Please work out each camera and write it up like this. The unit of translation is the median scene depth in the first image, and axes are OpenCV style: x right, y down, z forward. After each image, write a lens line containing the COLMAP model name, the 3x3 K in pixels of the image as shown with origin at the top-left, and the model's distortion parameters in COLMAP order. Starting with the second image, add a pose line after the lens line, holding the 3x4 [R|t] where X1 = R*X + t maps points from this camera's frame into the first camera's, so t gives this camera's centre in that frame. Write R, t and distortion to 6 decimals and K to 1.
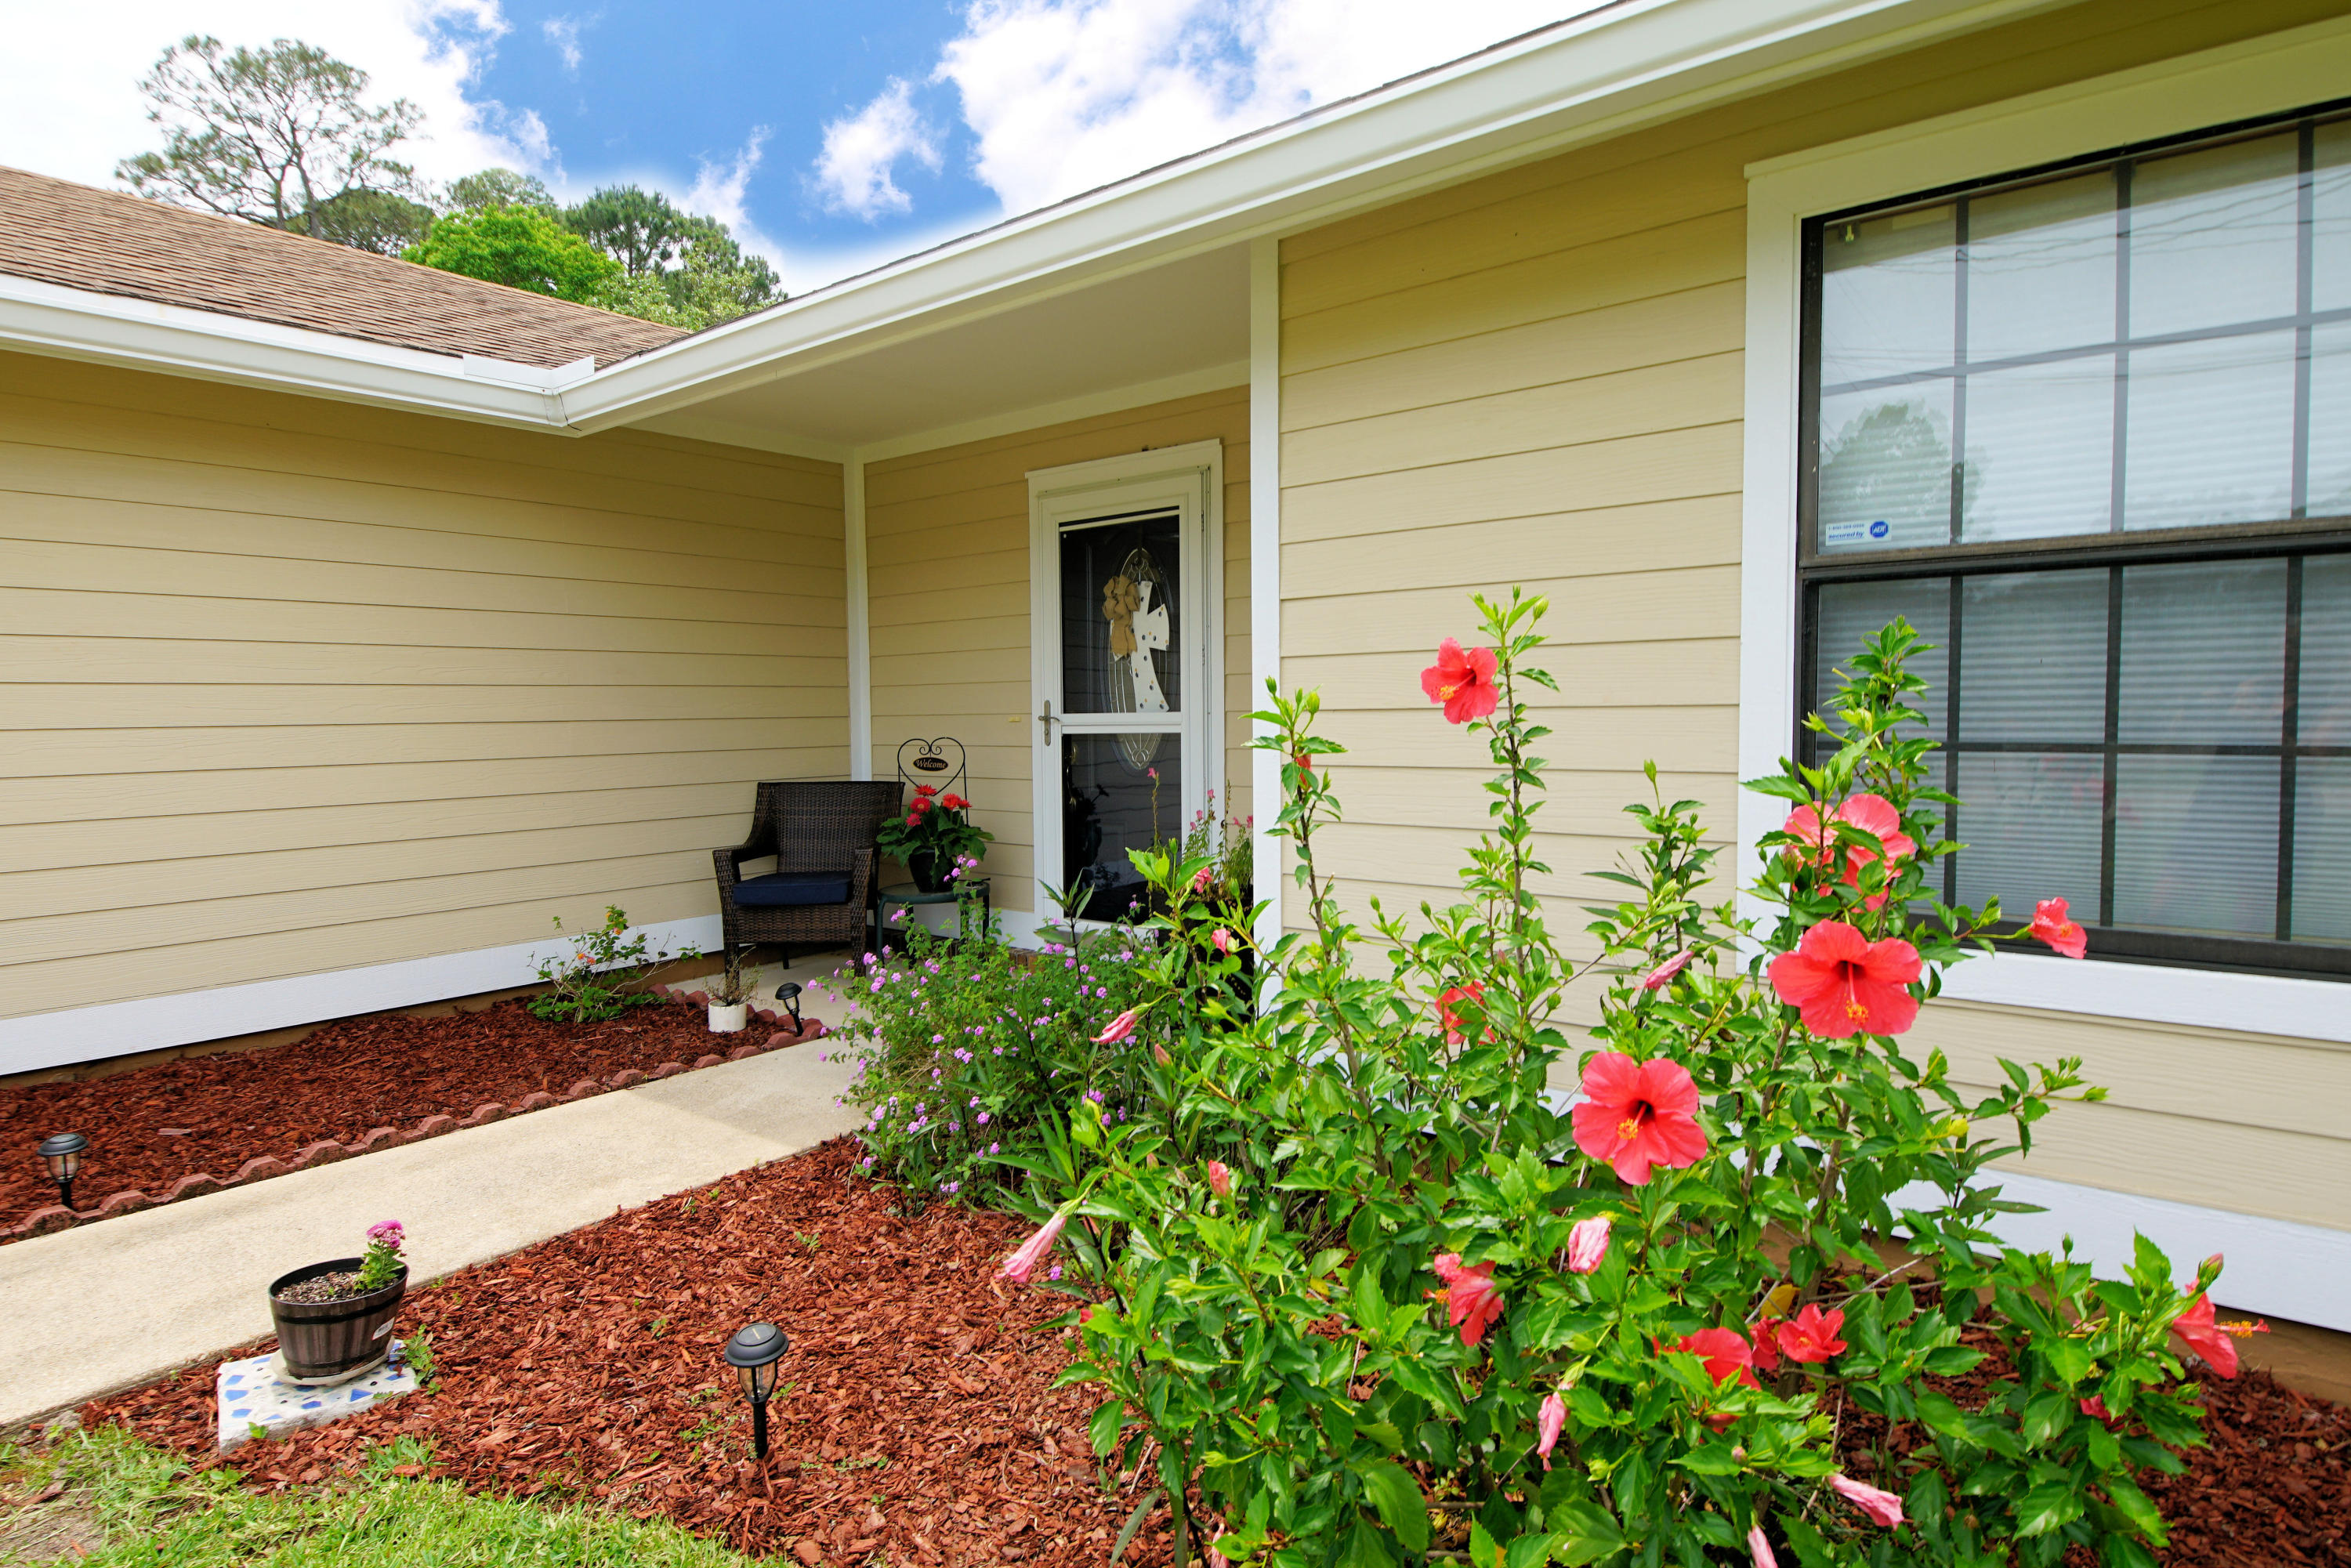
lens RADIAL K [[1262.9, 0, 1156.6], [0, 1262.9, 774.3], [0, 0, 1]] dist [0.037300, -0.026925]
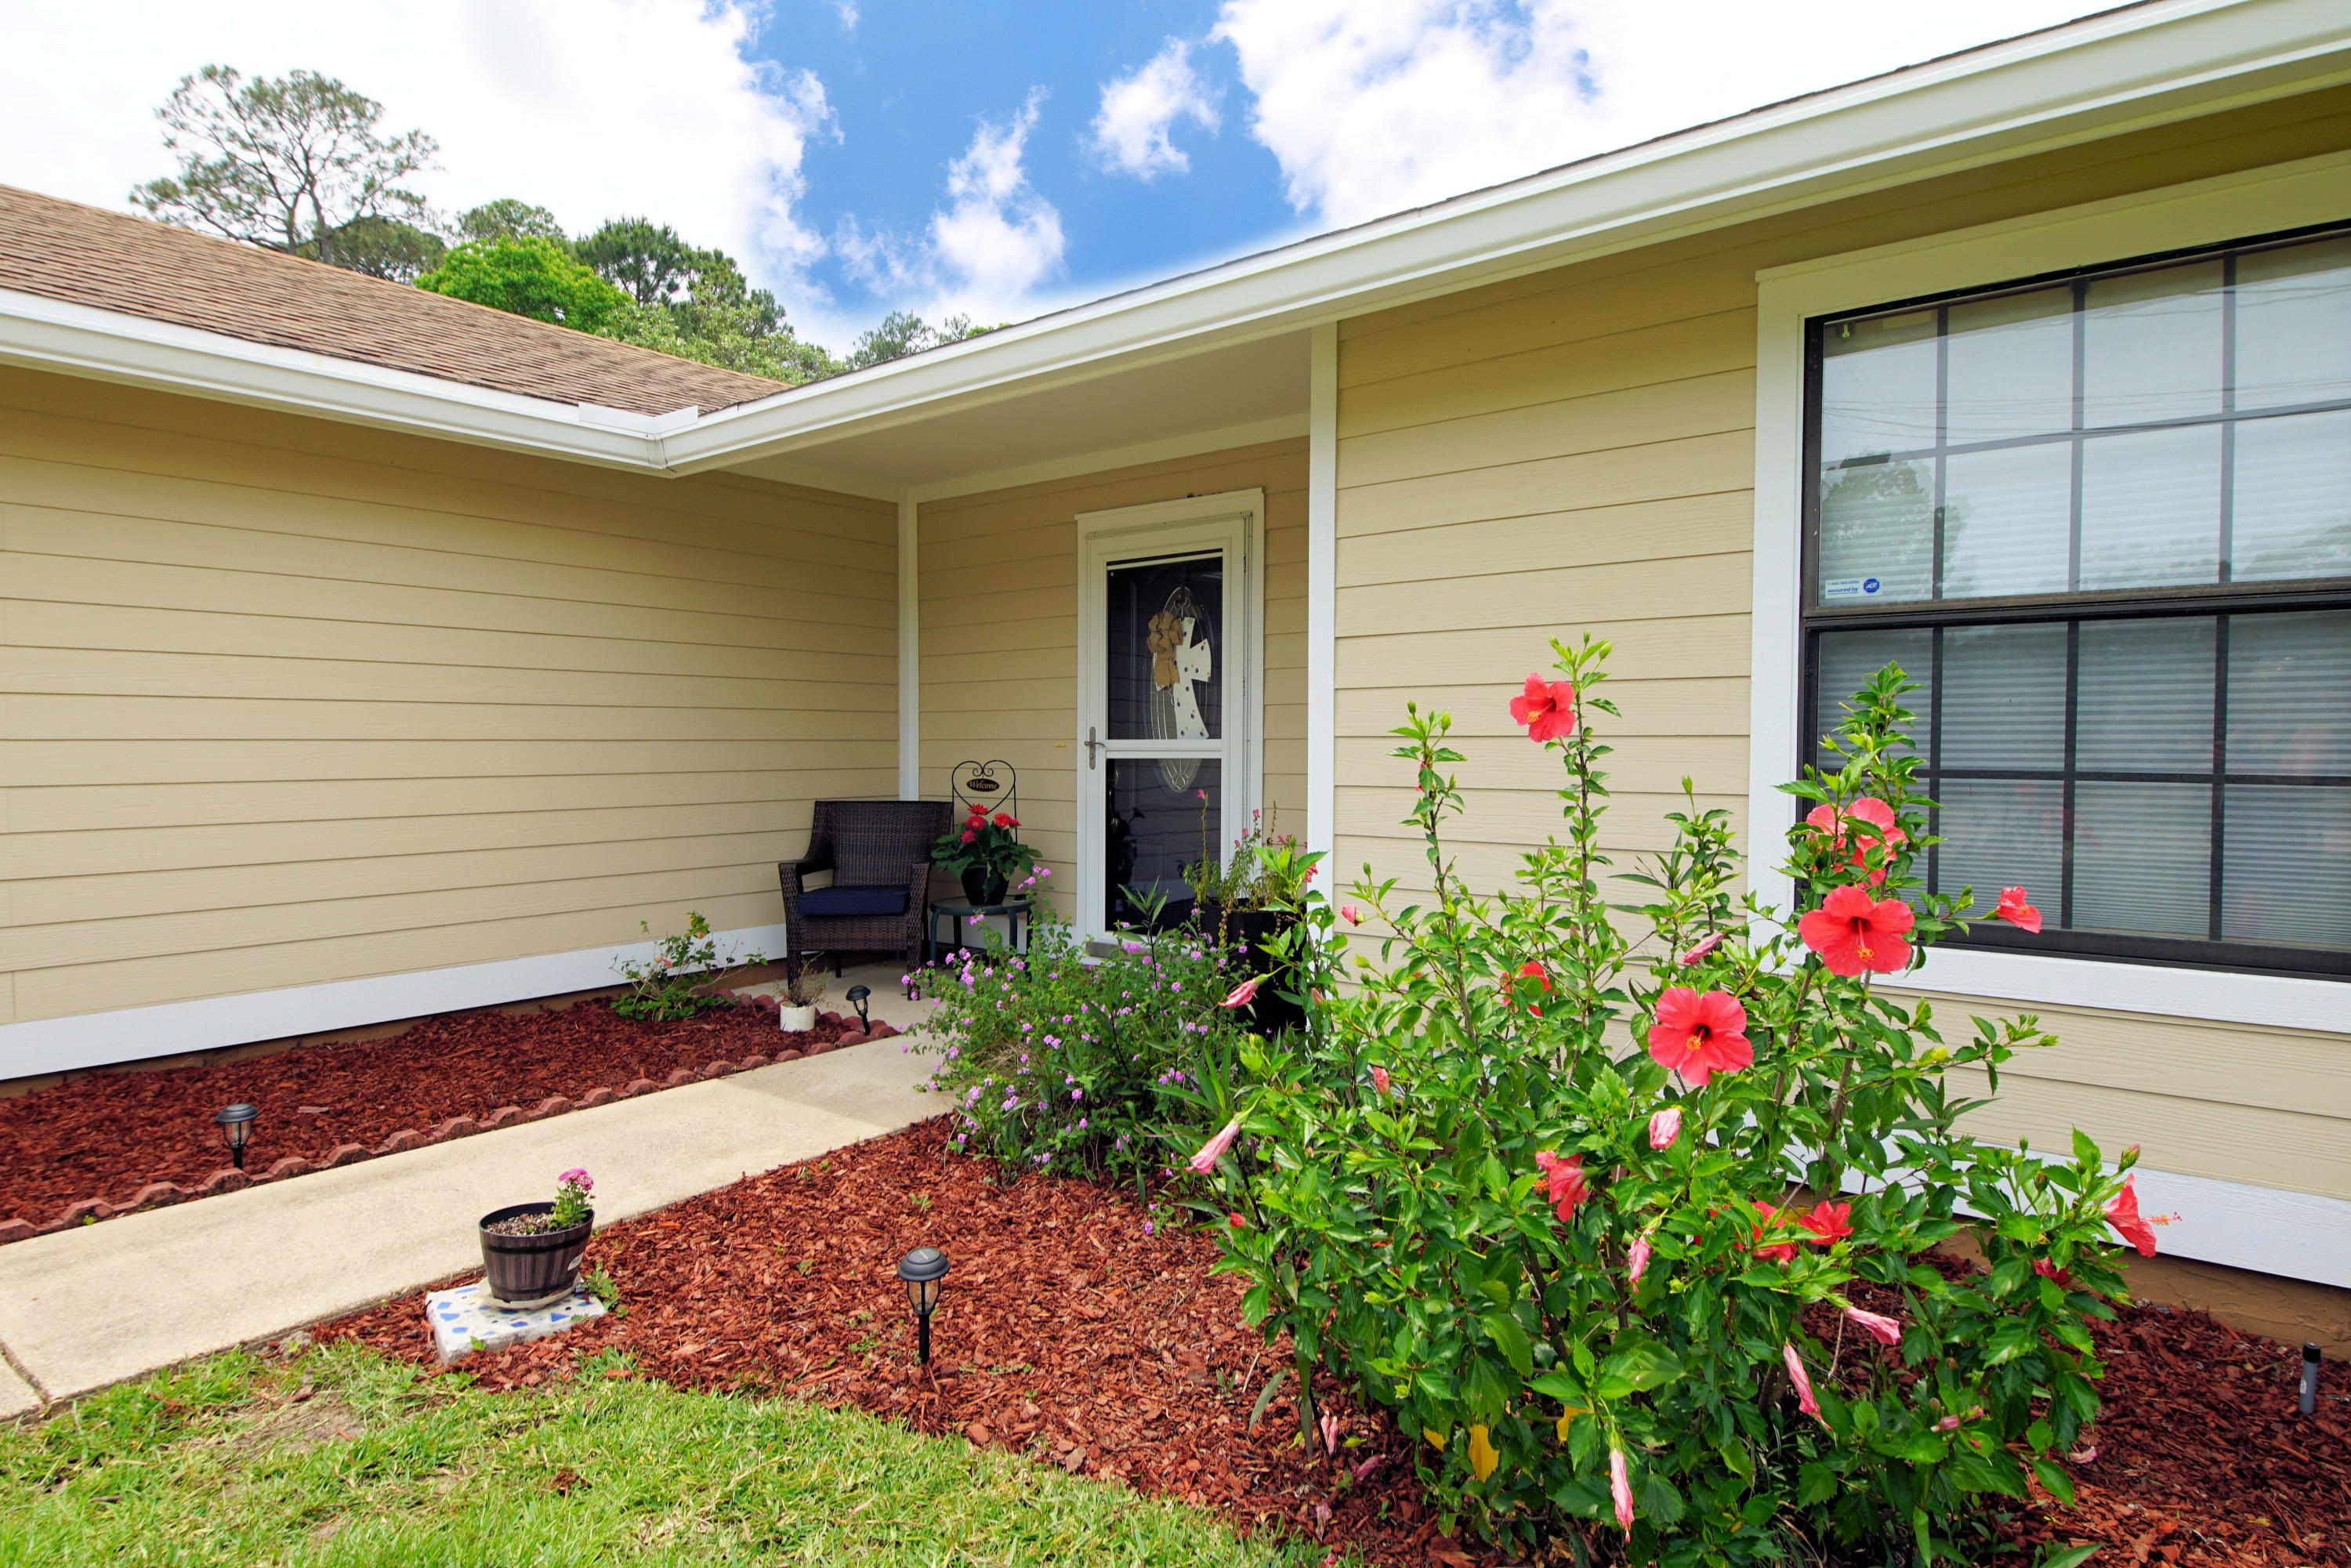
lens RADIAL K [[1262.9, 0, 1156.6], [0, 1262.9, 774.3], [0, 0, 1]] dist [0.037300, -0.026925]
pose [[0.999857, 0.013477, 0.010262, -0.088252], [-0.013214, 0.999593, -0.025291, 0.016394], [-0.010599, 0.025152, 0.999627, -0.140582]]
